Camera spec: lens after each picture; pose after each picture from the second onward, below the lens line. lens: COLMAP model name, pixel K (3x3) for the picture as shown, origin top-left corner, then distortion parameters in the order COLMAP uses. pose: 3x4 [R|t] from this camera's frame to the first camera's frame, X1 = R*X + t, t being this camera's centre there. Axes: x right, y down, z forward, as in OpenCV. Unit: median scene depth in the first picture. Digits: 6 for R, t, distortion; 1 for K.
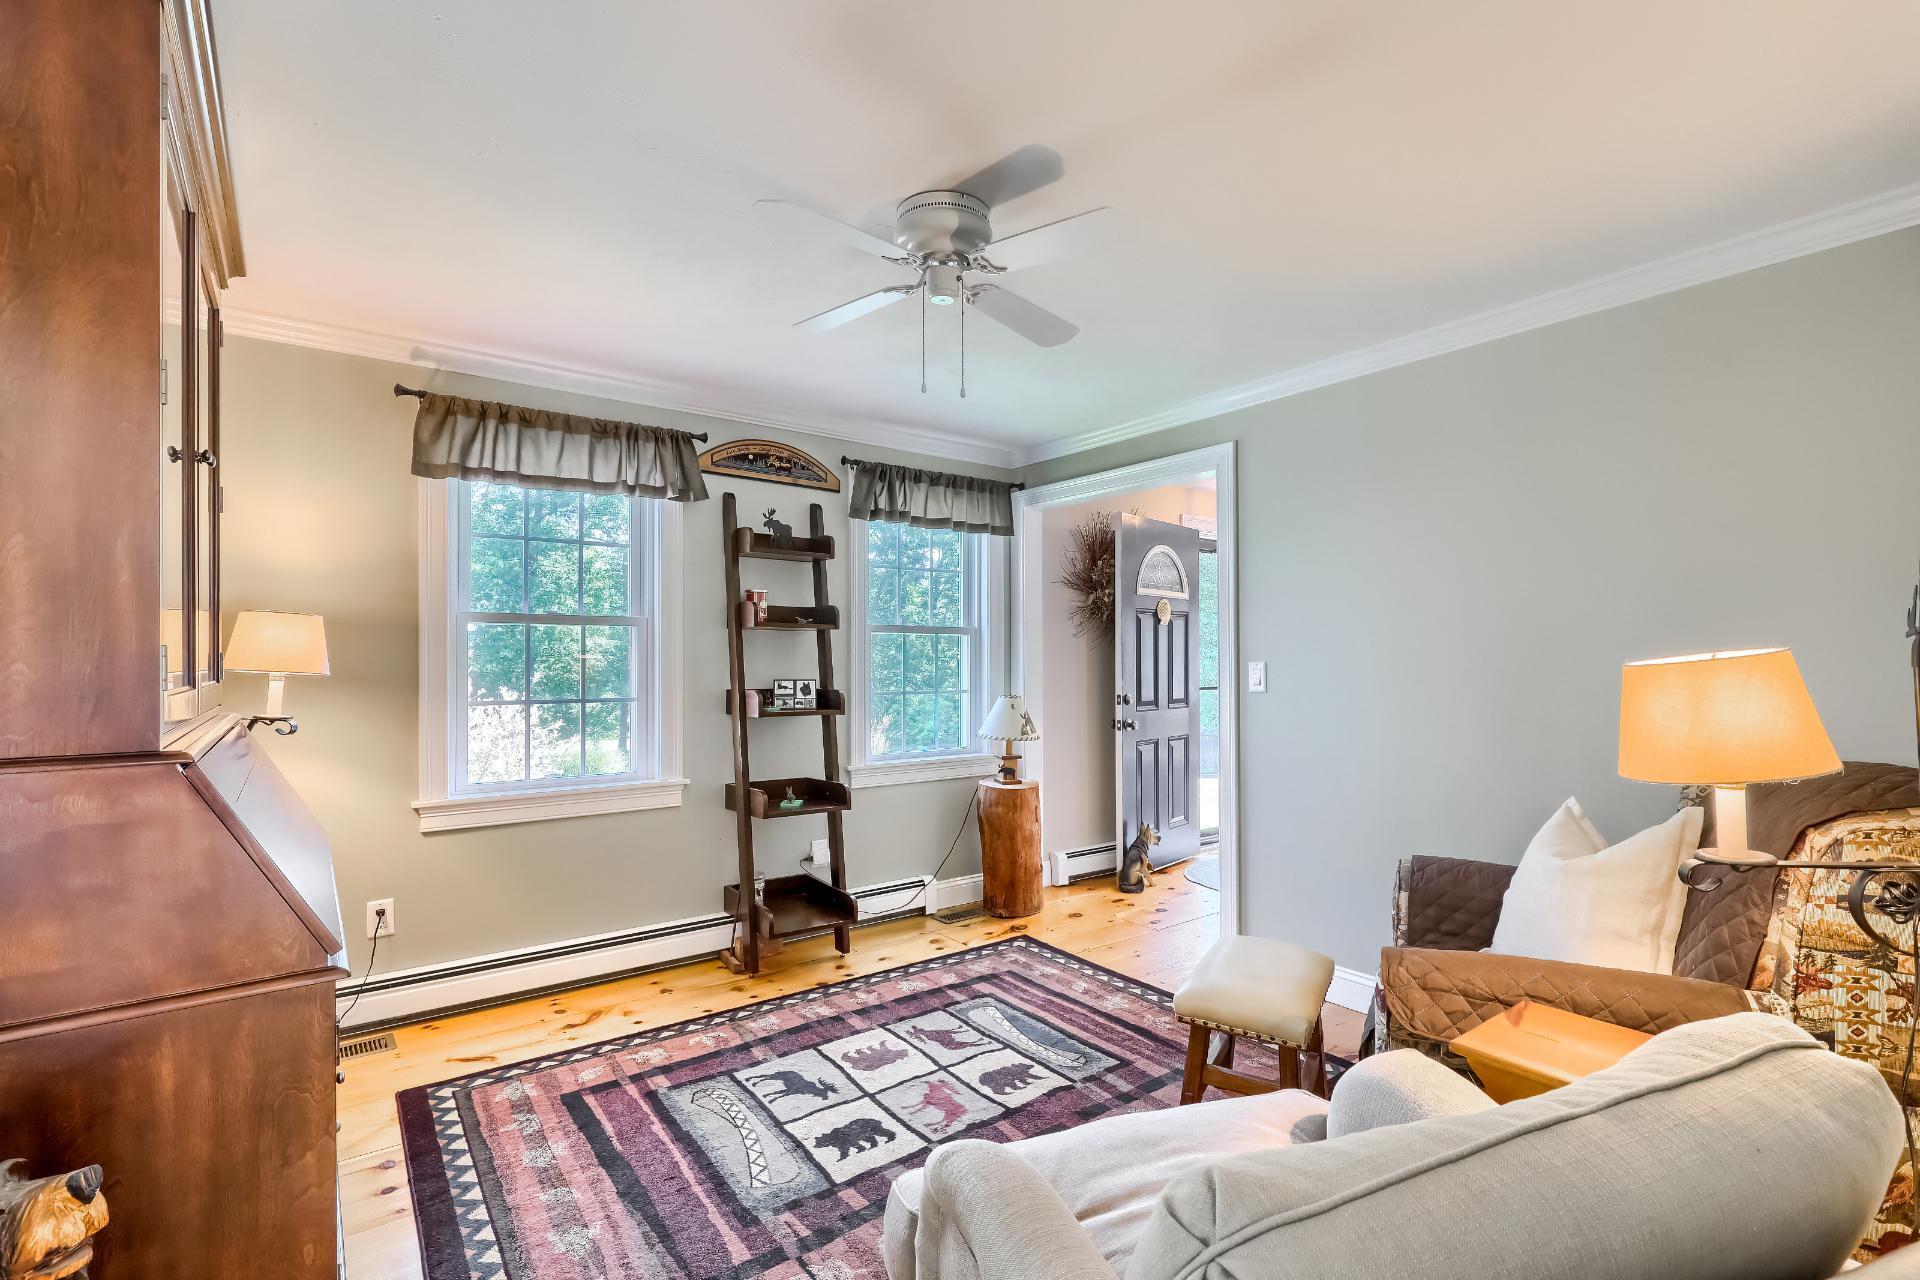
lens RADIAL K [[859.9, 0, 968.7], [0, 859.9, 651.6], [0, 0, 1]] dist [-0.002973, -0.000183]
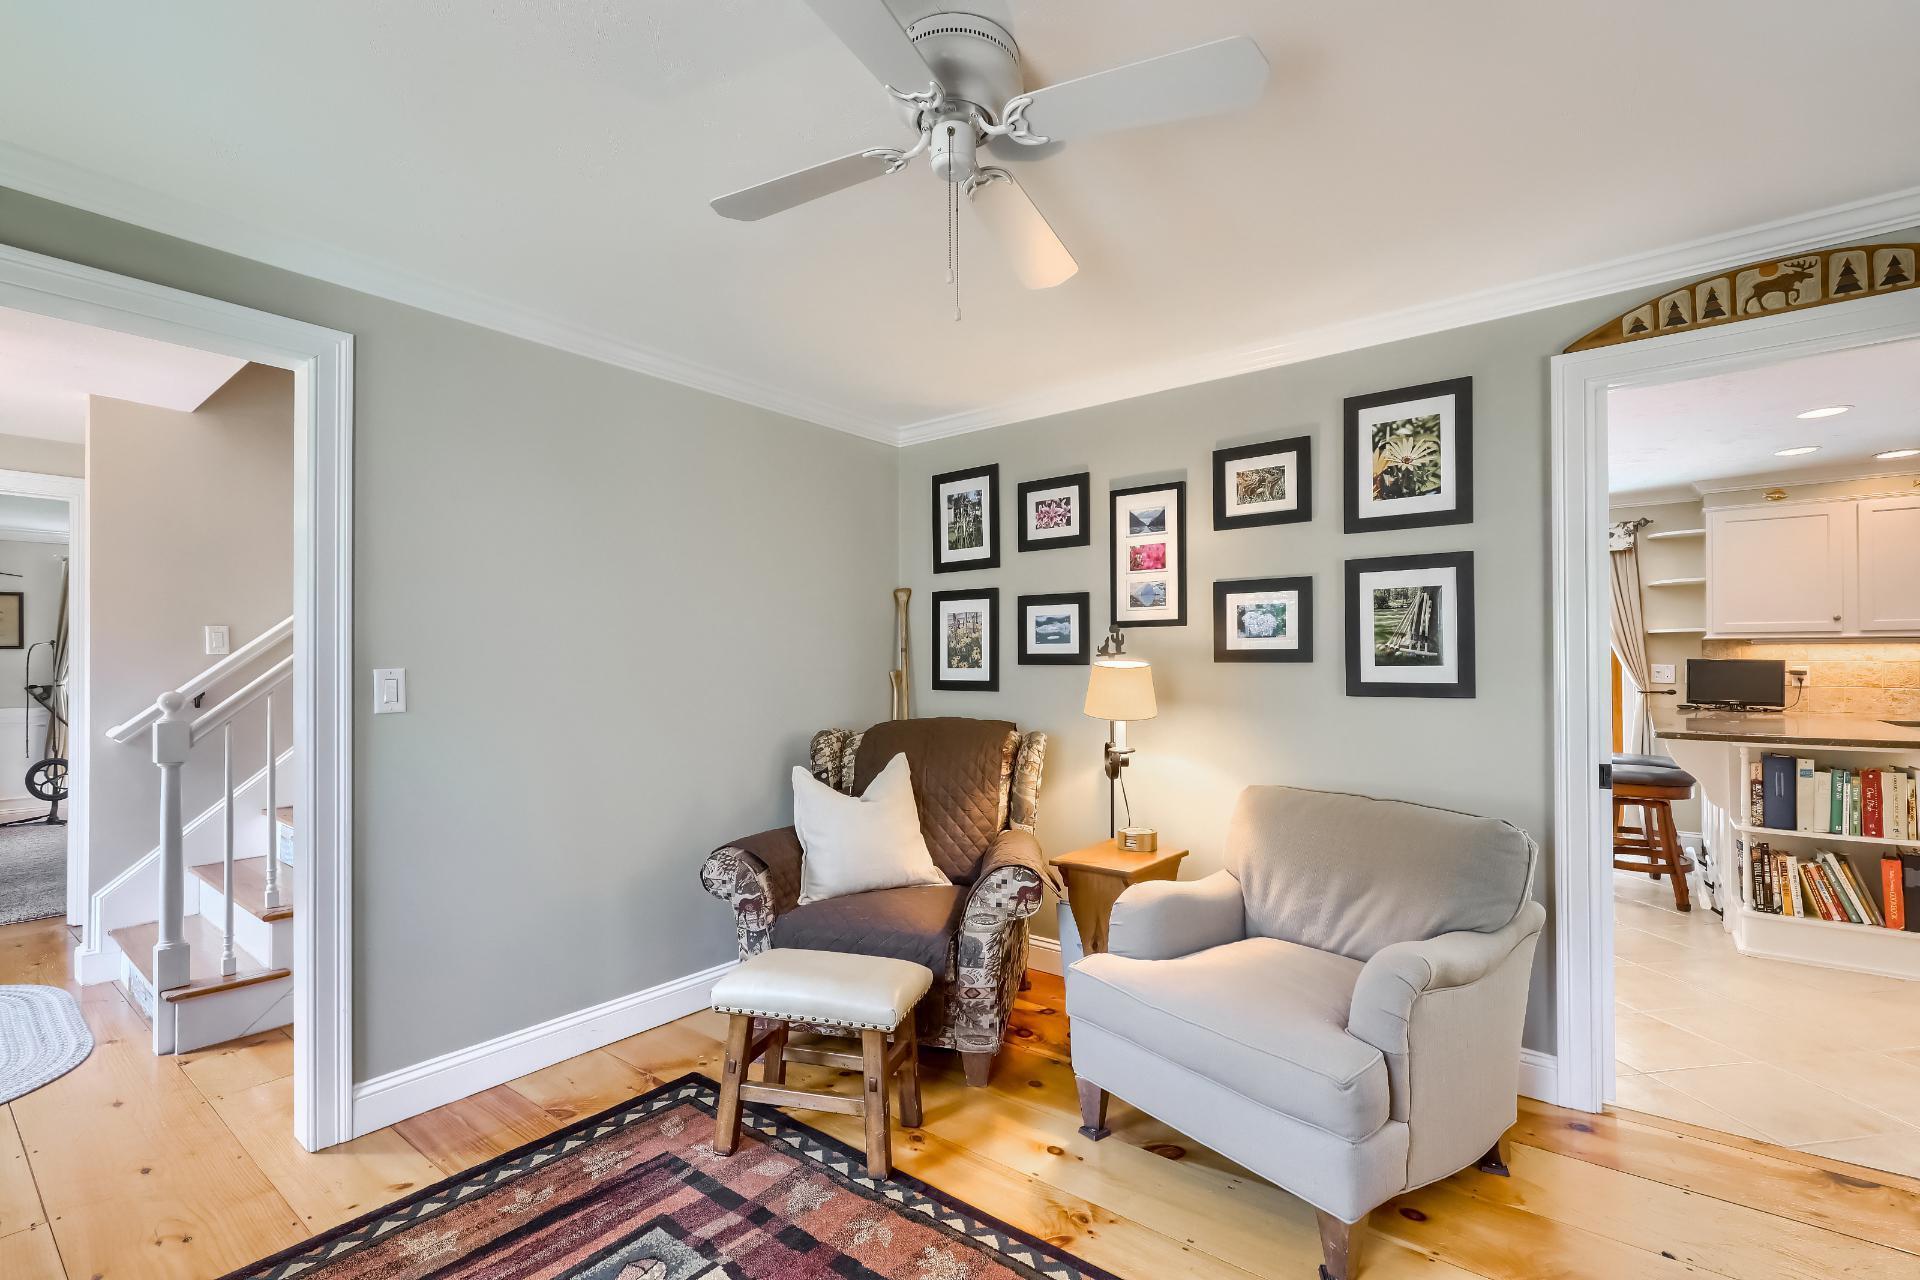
lens RADIAL K [[859.9, 0, 968.9], [0, 859.9, 656.0], [0, 0, 1]] dist [-0.002973, -0.000183]
pose [[-0.259716, 0.009225, 0.965641, -0.322777], [-0.006521, 0.999915, -0.011307, 0.004578], [-0.965663, -0.009234, -0.259633, 0.517407]]
